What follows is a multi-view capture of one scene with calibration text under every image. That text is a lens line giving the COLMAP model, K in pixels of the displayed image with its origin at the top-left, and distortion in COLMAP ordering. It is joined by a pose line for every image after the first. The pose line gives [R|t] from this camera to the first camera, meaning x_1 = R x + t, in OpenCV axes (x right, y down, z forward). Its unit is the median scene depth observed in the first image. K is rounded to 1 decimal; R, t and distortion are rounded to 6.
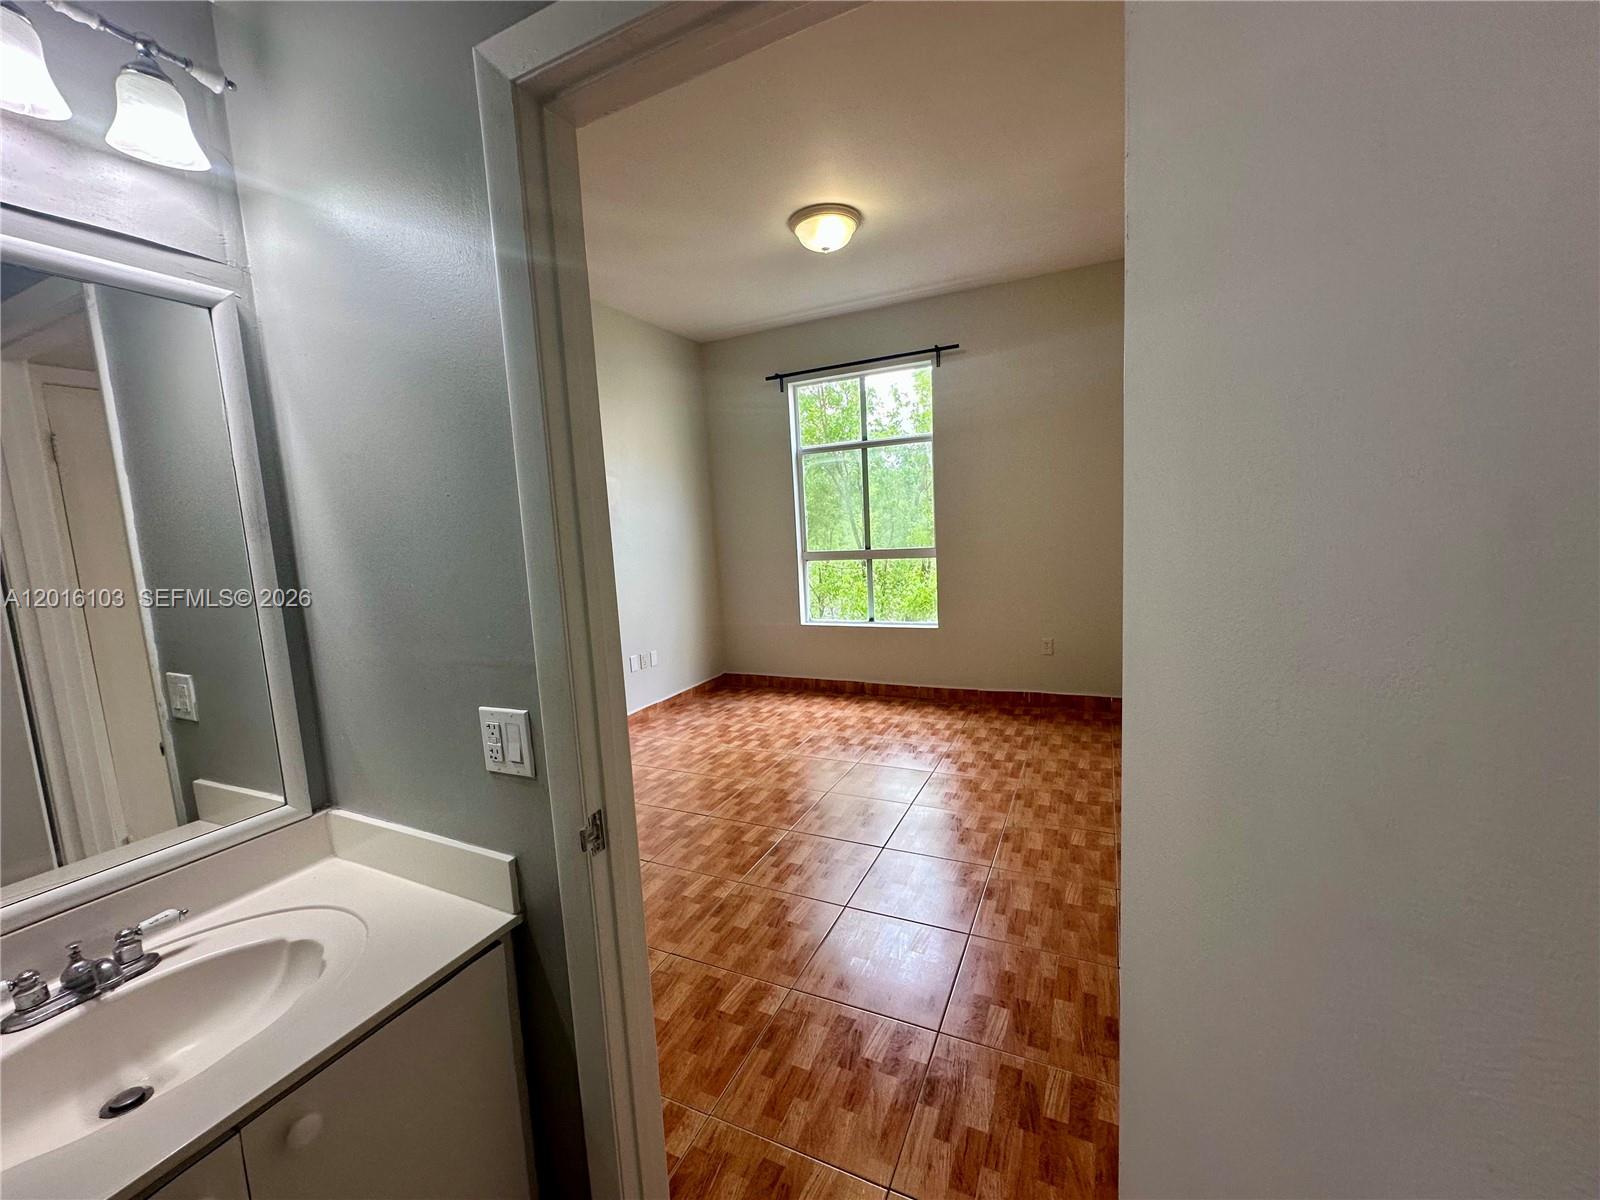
lens RADIAL K [[640.1, 0, 801.6], [0, 640.1, 598.8], [0, 0, 1]] dist [-0.001584, 0.000132]
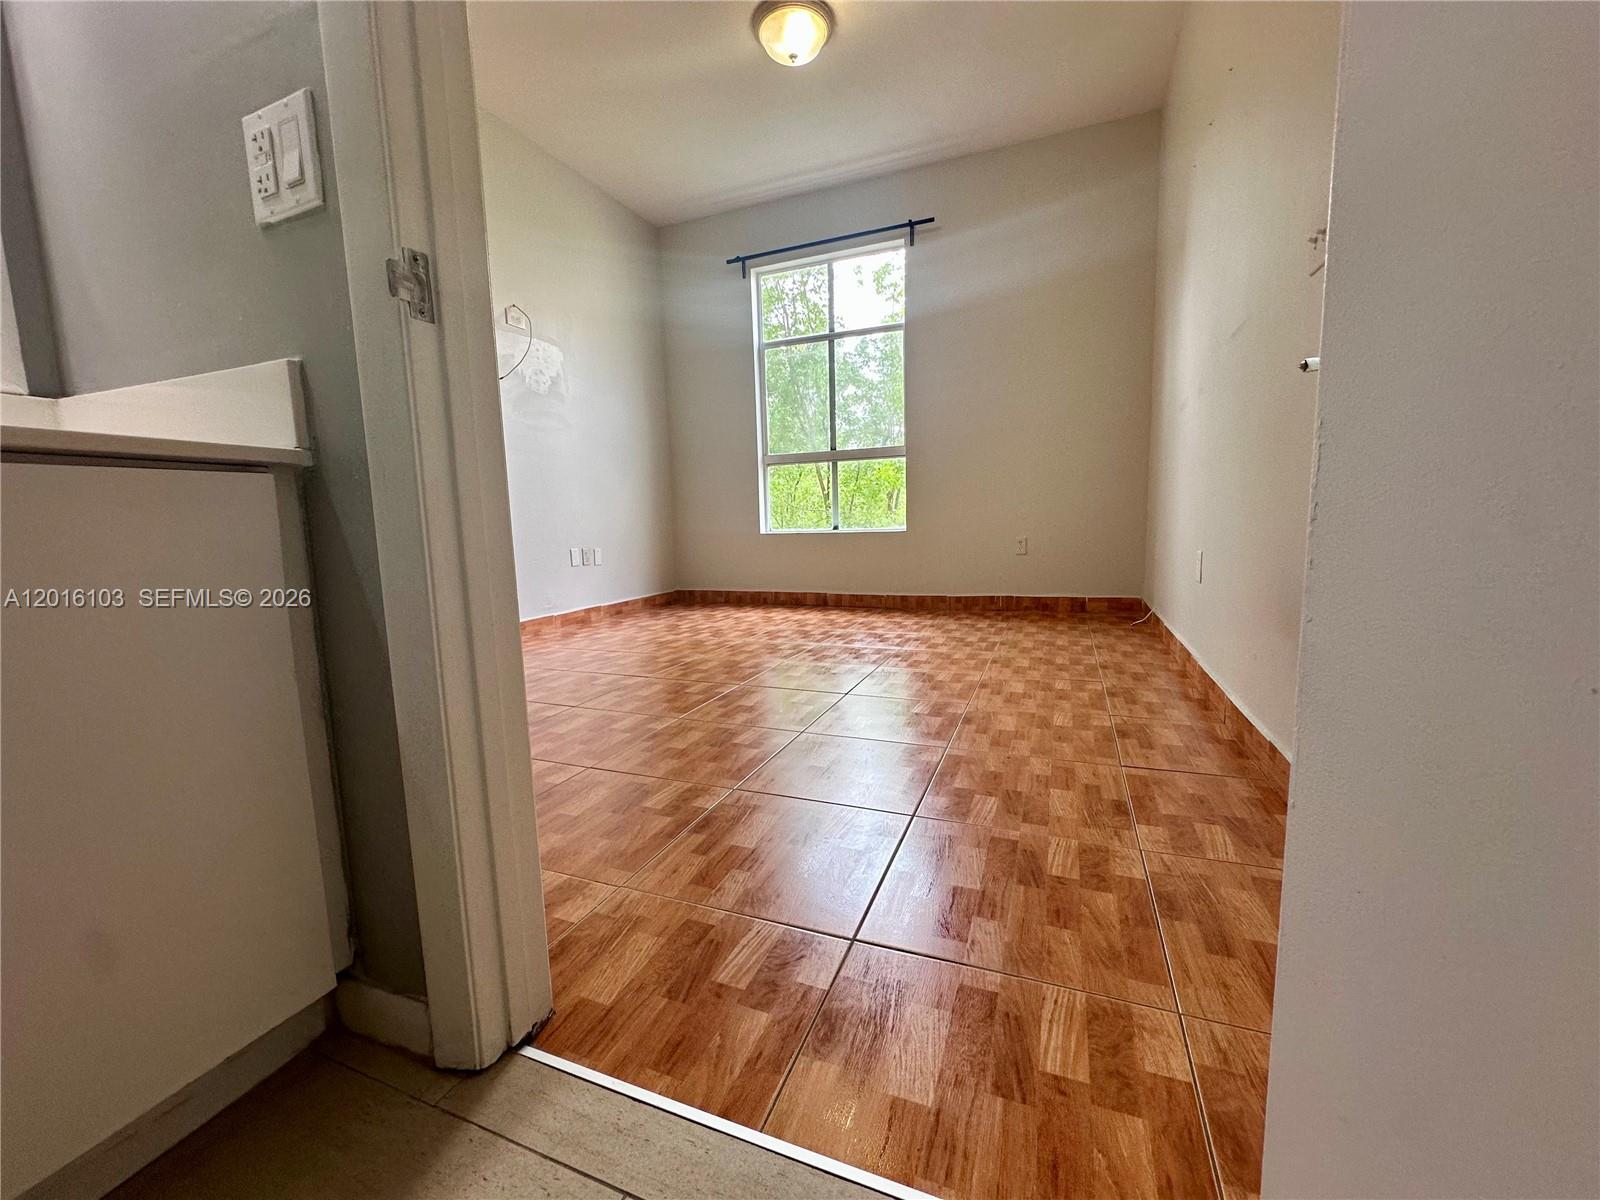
lens RADIAL K [[640.1, 0, 801.6], [0, 640.1, 598.8], [0, 0, 1]] dist [-0.001584, 0.000132]
pose [[0.998176, 0.016673, 0.058023, 0.007562], [-0.016955, 0.999847, 0.004387, 0.150524], [-0.057941, -0.005363, 0.998306, 0.074046]]
